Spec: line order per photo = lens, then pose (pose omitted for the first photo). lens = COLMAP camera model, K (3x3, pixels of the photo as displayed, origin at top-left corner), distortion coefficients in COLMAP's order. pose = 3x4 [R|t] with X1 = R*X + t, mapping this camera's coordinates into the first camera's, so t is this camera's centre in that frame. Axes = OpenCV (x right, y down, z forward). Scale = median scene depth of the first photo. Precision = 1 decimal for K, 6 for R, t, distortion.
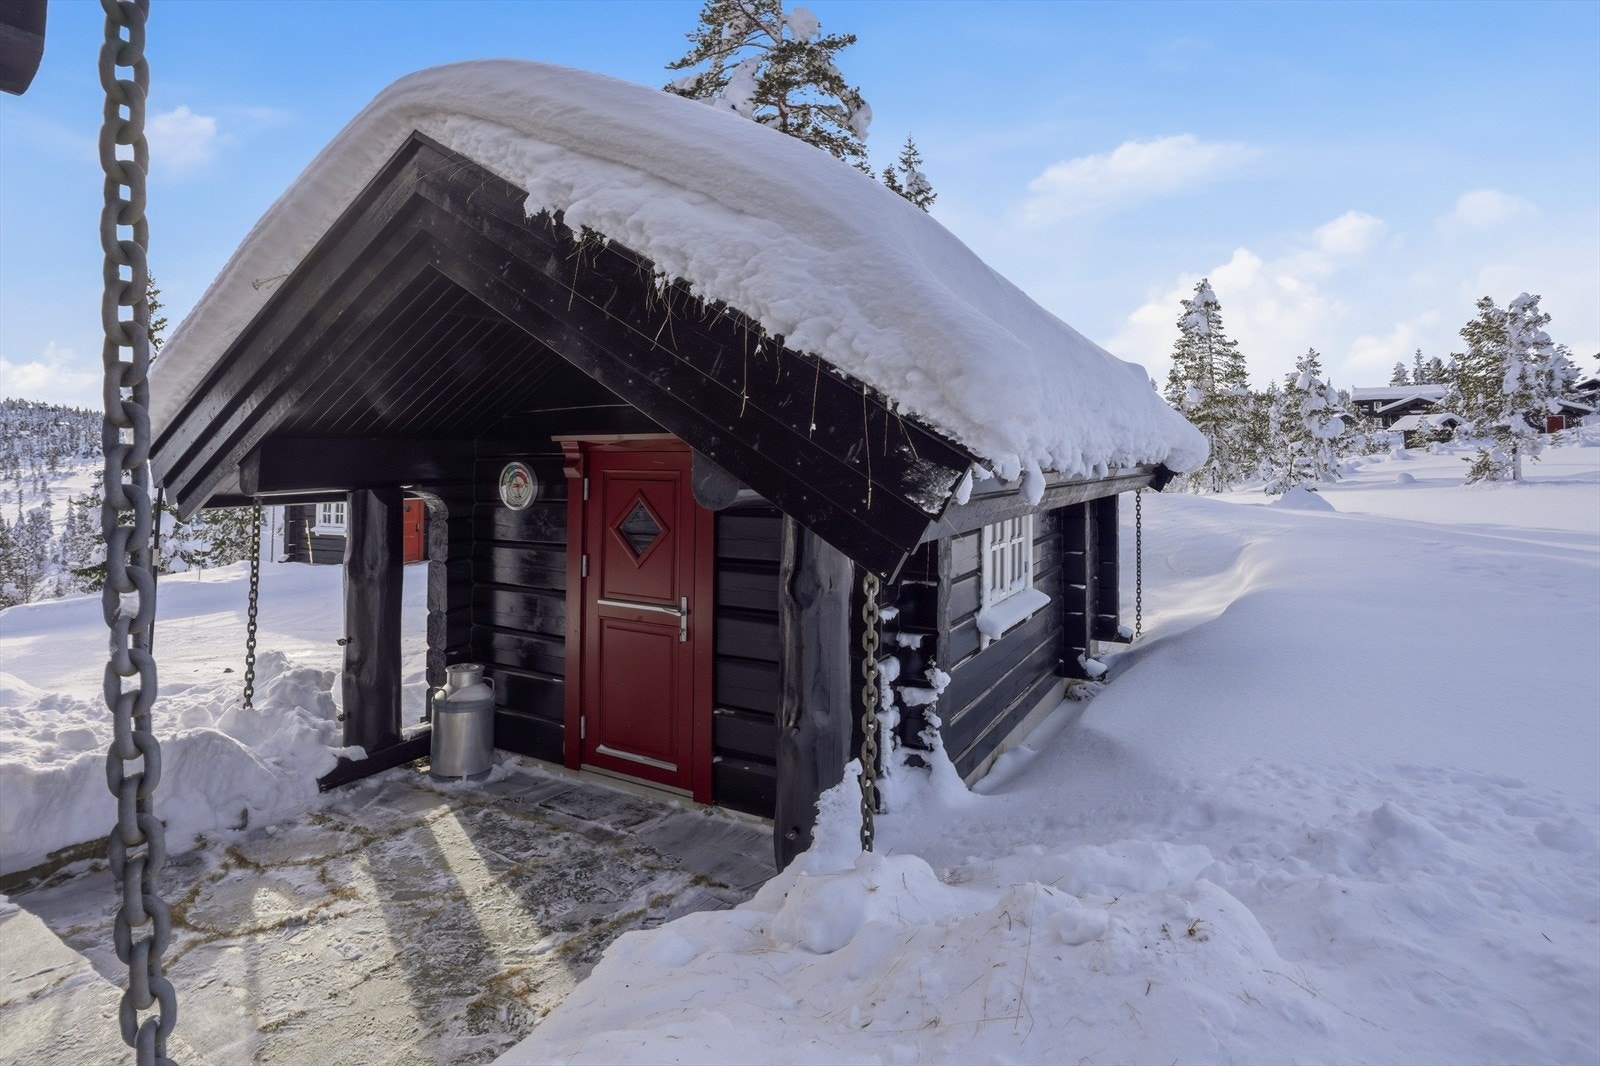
lens RADIAL K [[816.4, 0, 793.5], [0, 816.4, 474.2], [0, 0, 1]] dist [-0.002125, -0.000246]
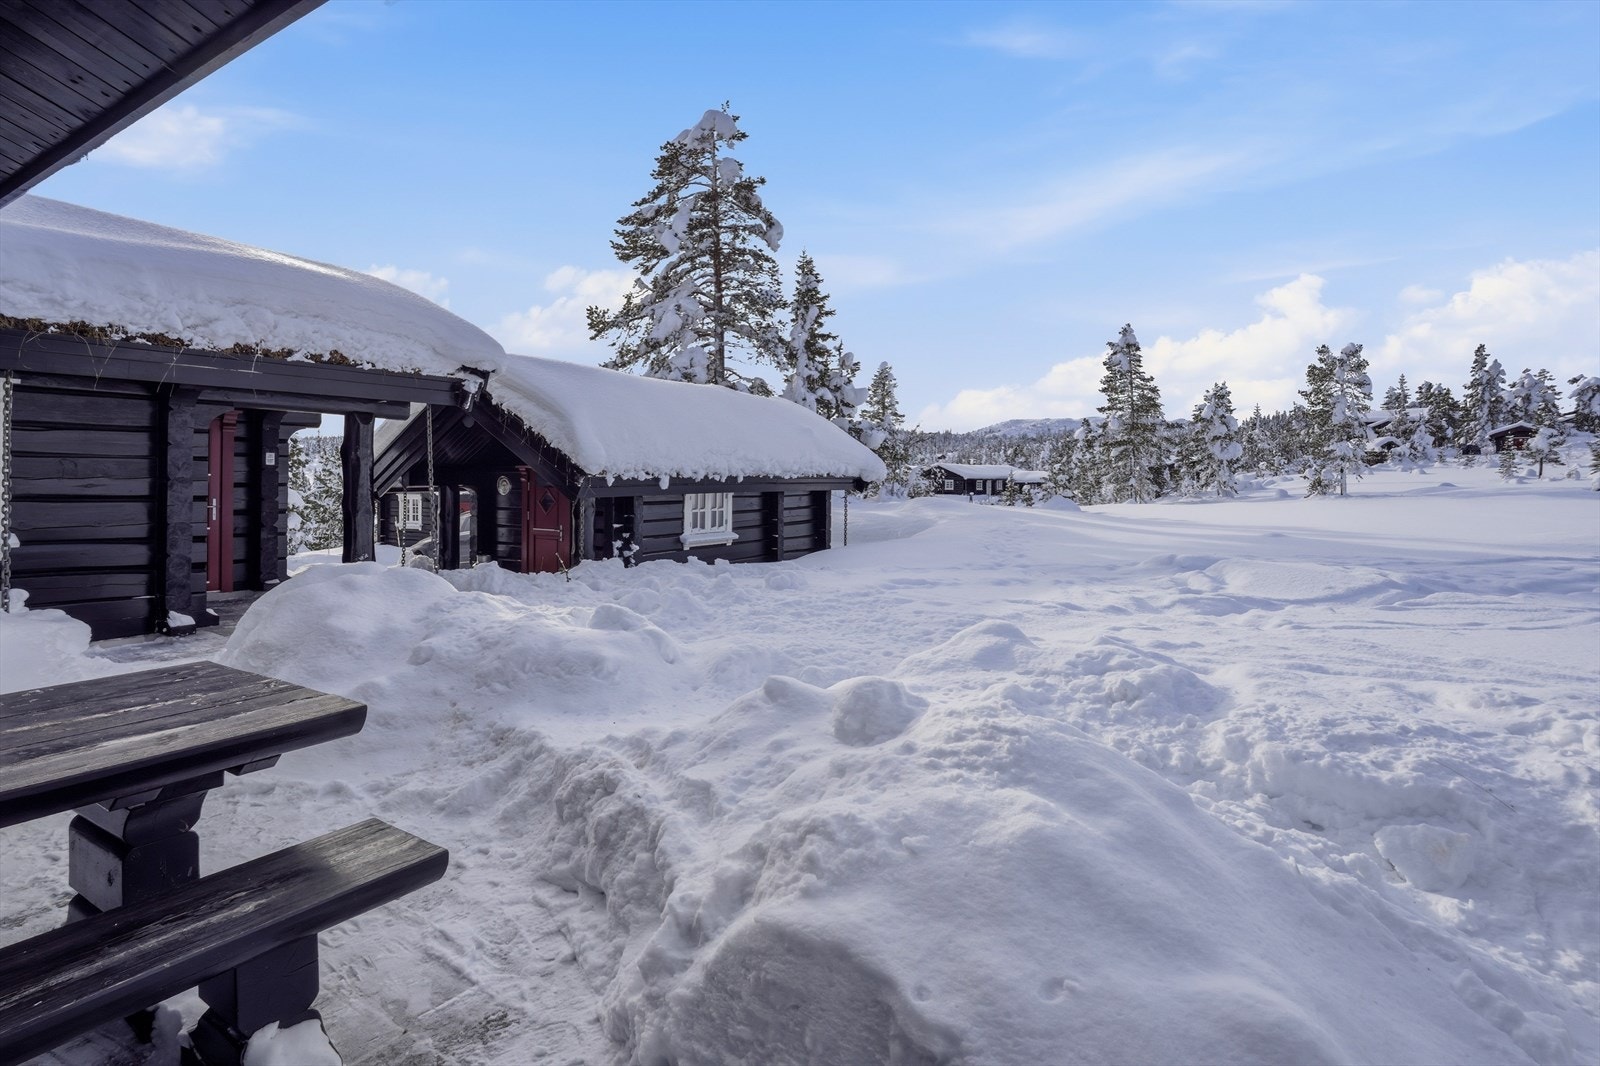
lens RADIAL K [[766.8, 0, 800.0], [0, 766.8, 533.0], [0, 0, 1]] dist [0.000657, 0.000060]
pose [[0.999599, 0.003482, -0.028088, 0.097189], [-0.001961, 0.998540, 0.053983, 0.004801], [0.028235, -0.053906, 0.998147, -0.203122]]
